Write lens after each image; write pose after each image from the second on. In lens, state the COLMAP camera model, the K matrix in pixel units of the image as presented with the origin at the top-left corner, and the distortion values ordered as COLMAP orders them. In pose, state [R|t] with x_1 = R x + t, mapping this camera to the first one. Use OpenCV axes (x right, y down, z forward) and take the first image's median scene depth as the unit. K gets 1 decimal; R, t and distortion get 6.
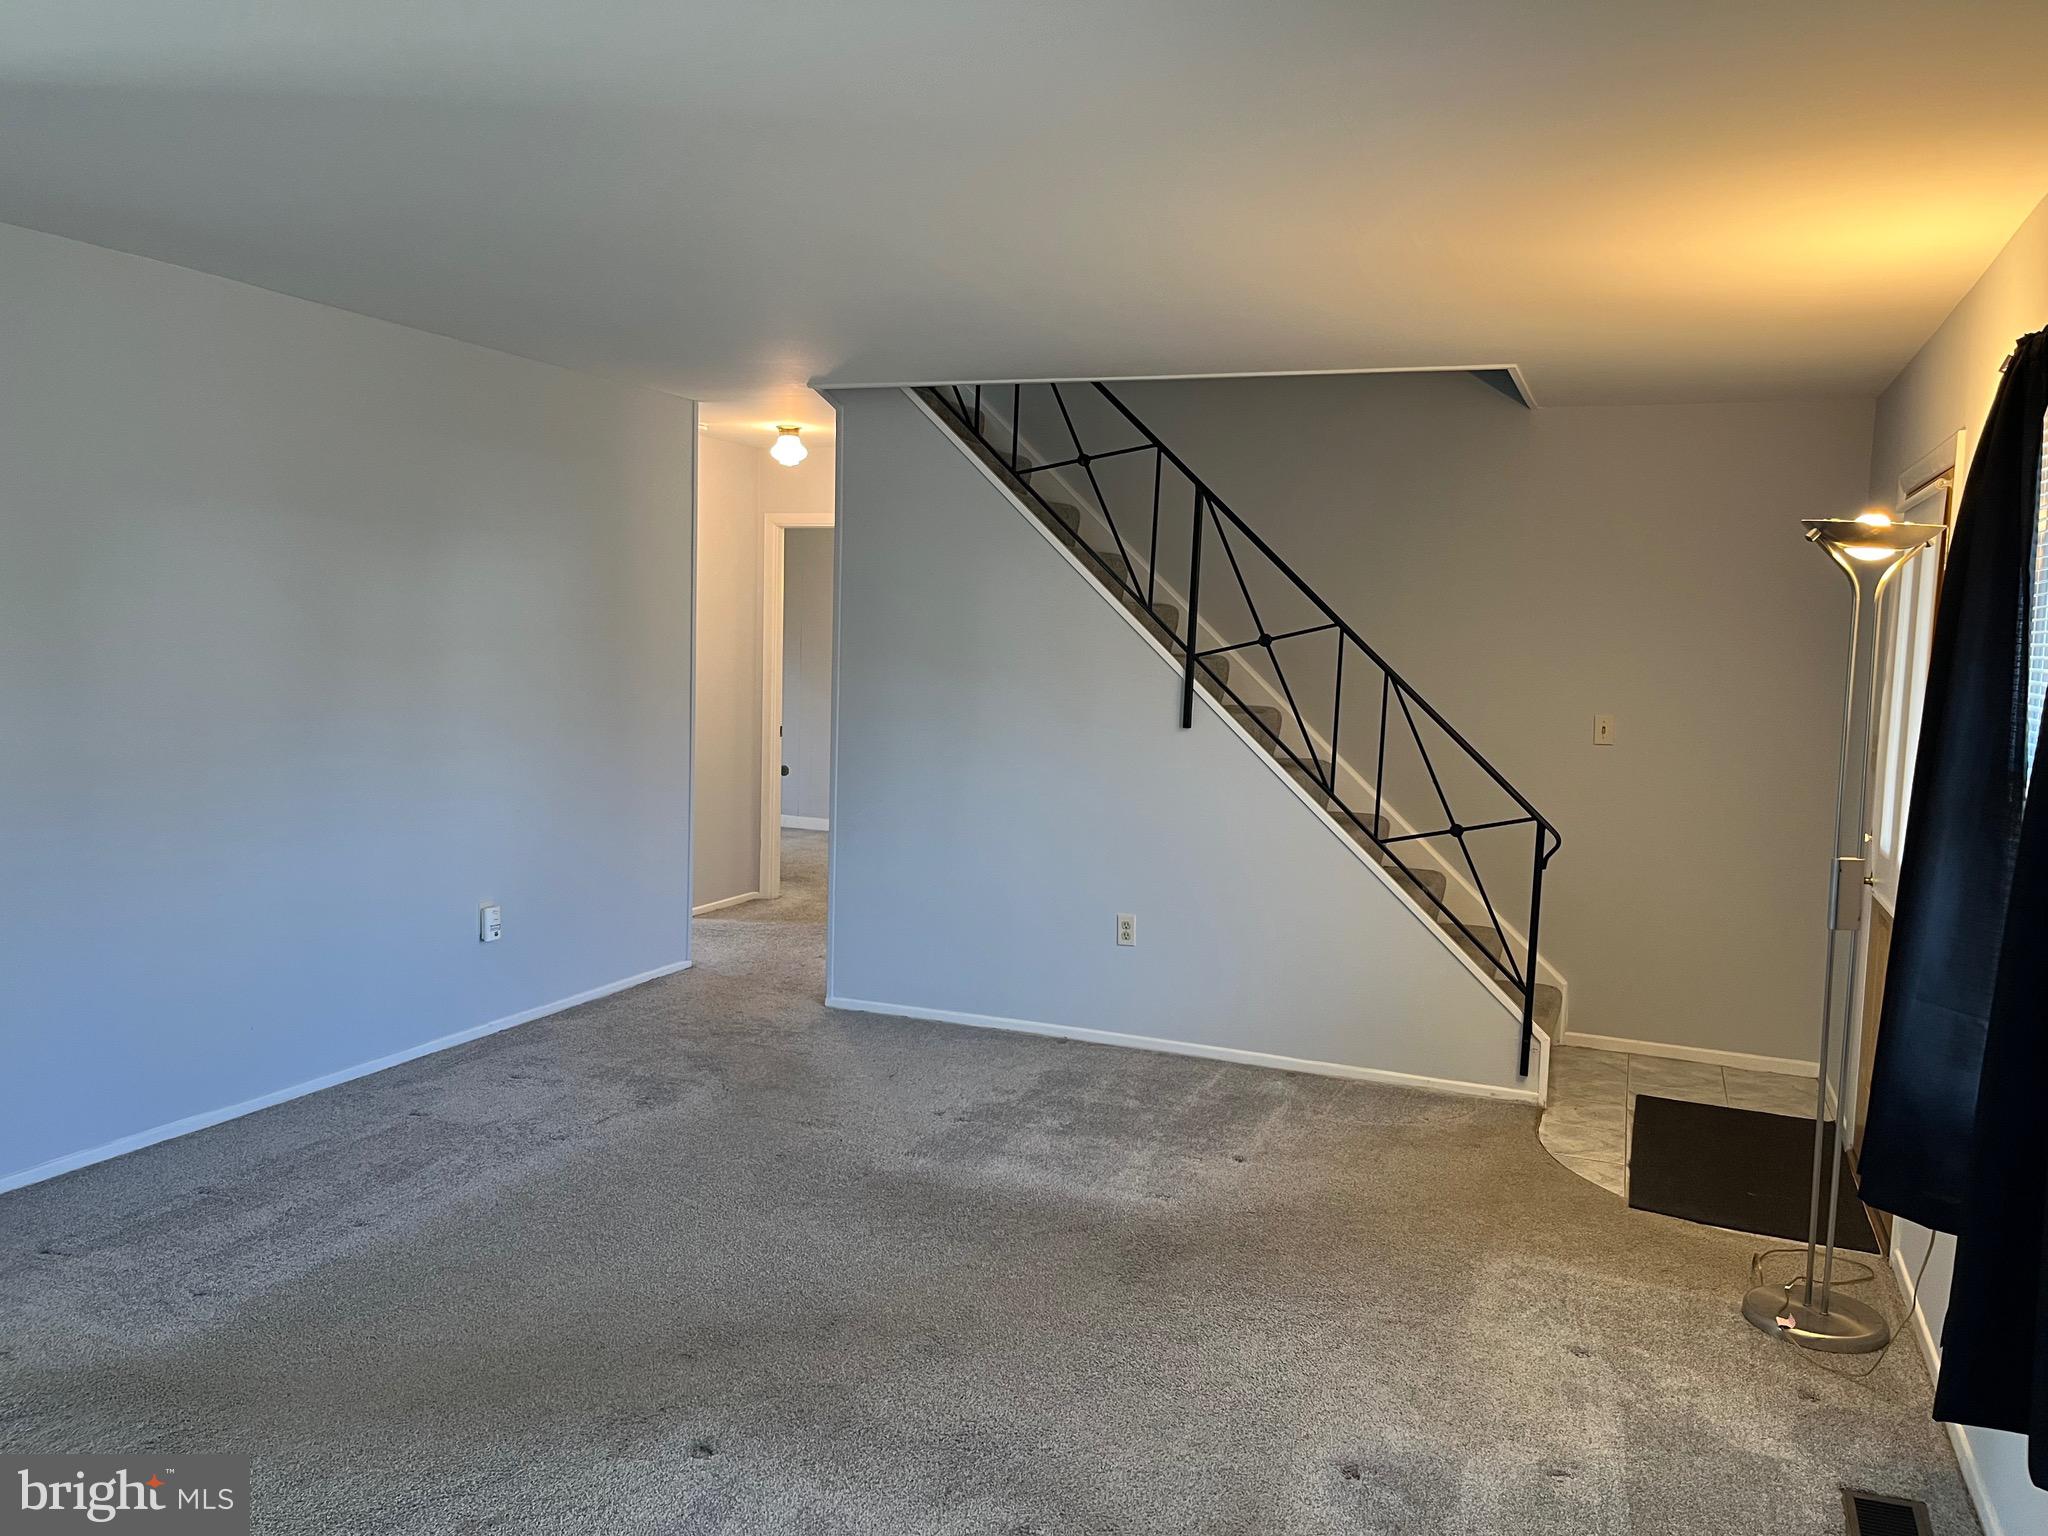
lens RADIAL K [[1545.3, 0, 1021.3], [0, 1545.3, 774.7], [0, 0, 1]] dist [0.064168, -0.085778]
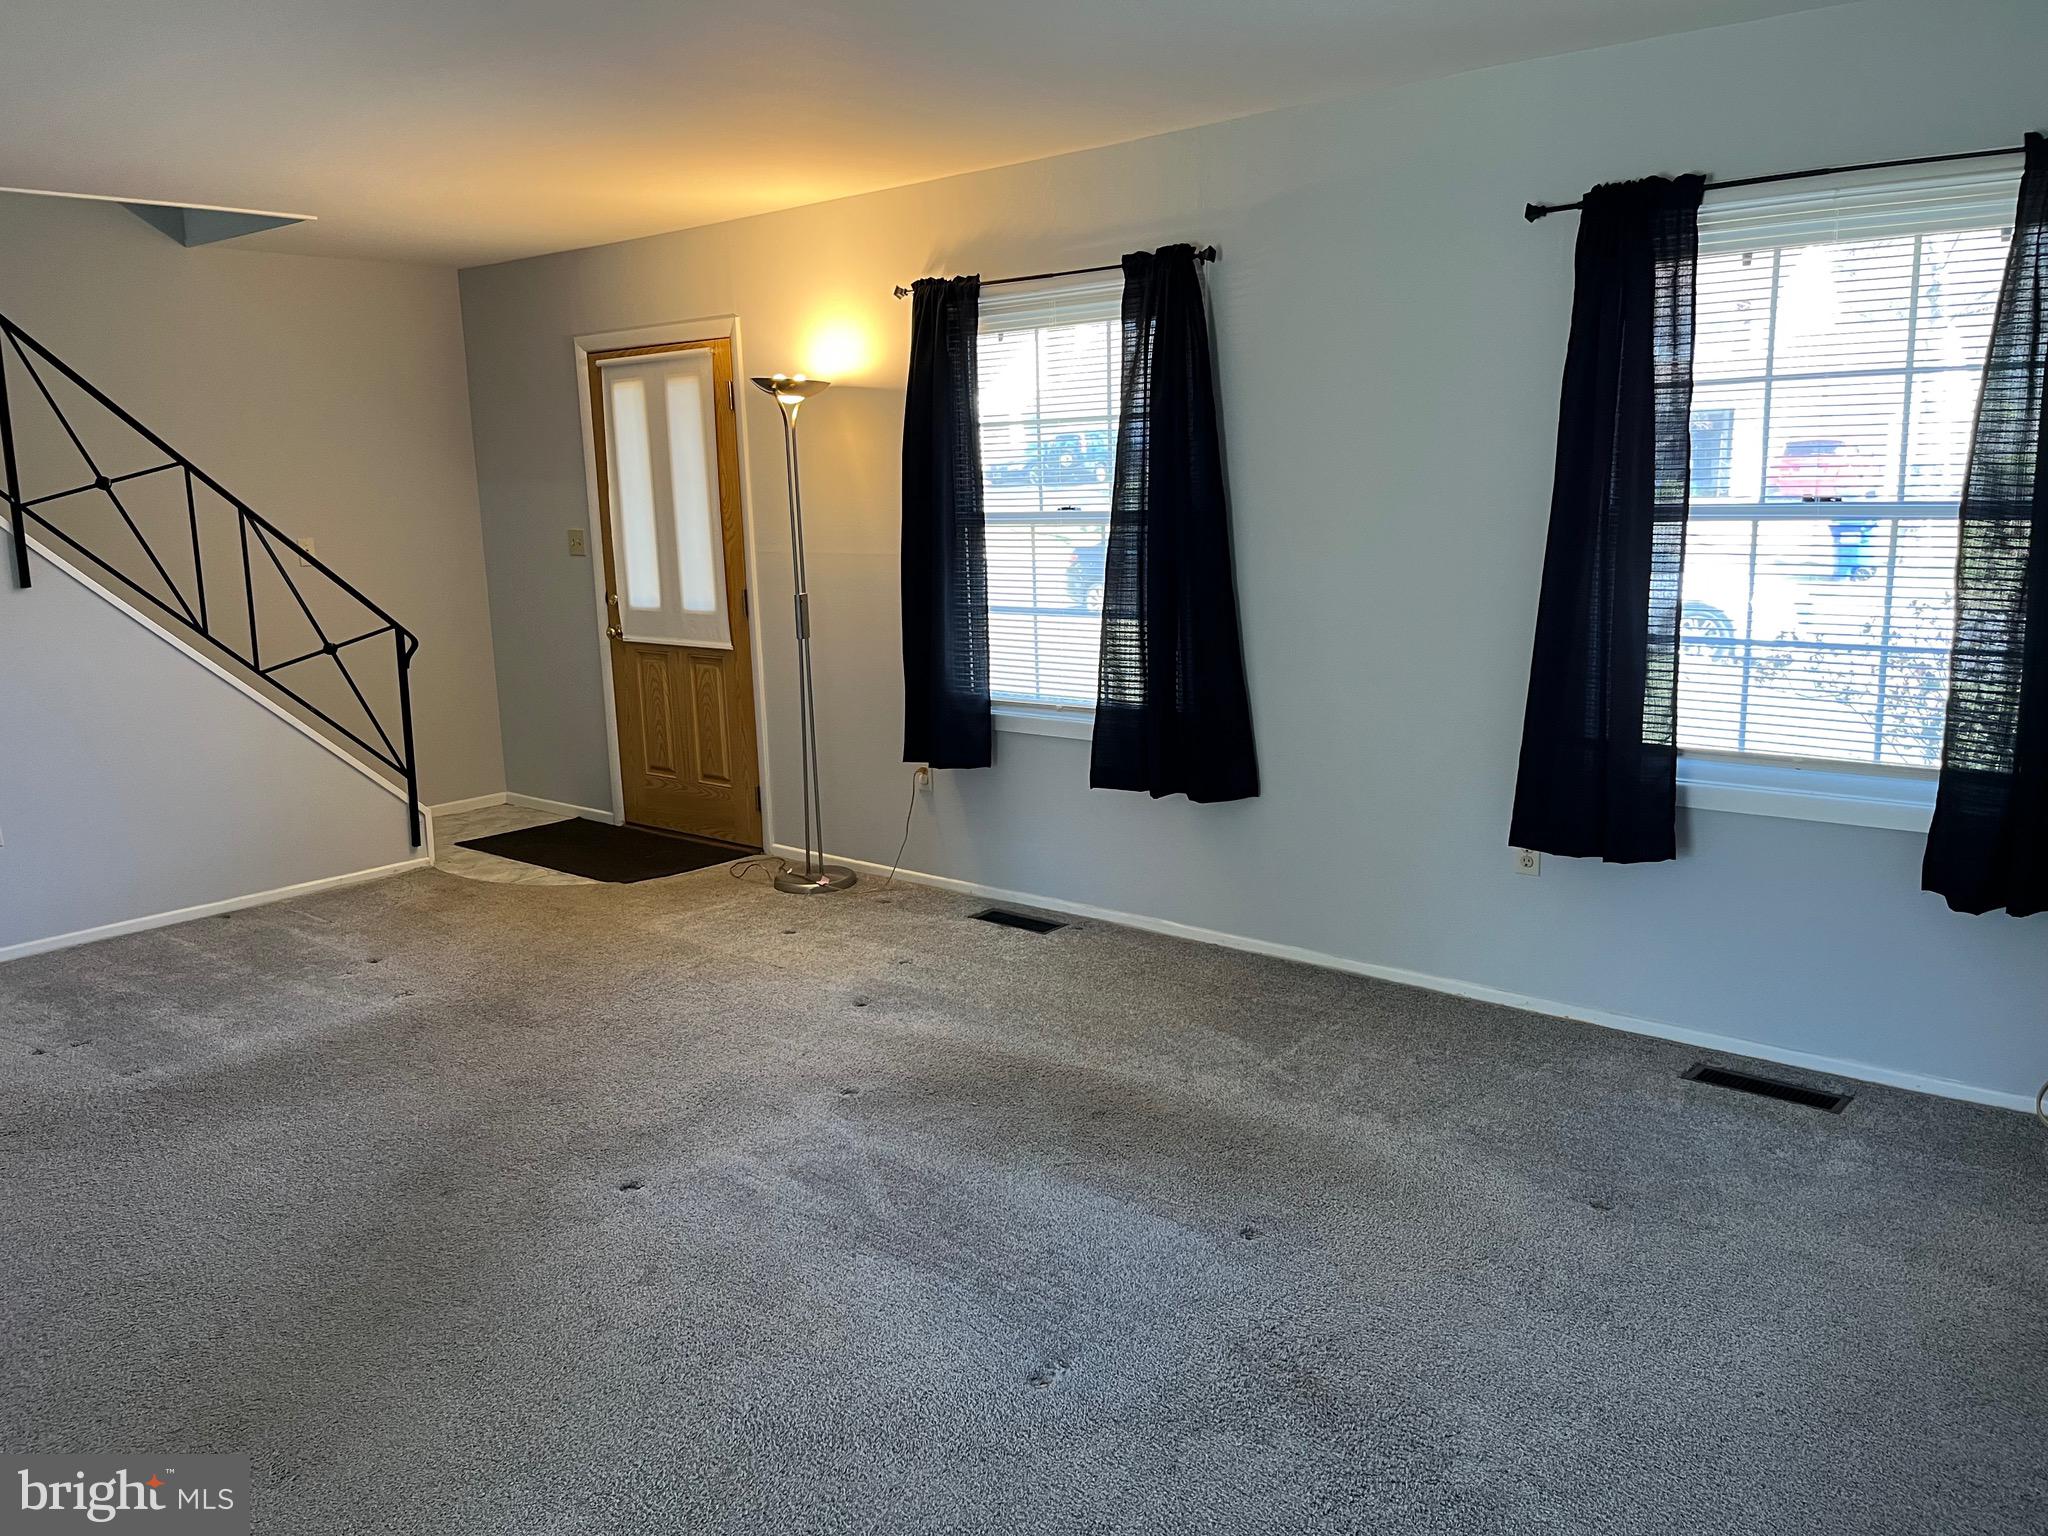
lens RADIAL K [[1545.3, 0, 1021.3], [0, 1545.3, 774.7], [0, 0, 1]] dist [0.064168, -0.085778]
pose [[0.313791, -0.223130, 0.922902, -0.637212], [0.124280, 0.973285, 0.193056, -0.031450], [-0.941323, 0.054120, 0.333138, 0.182175]]
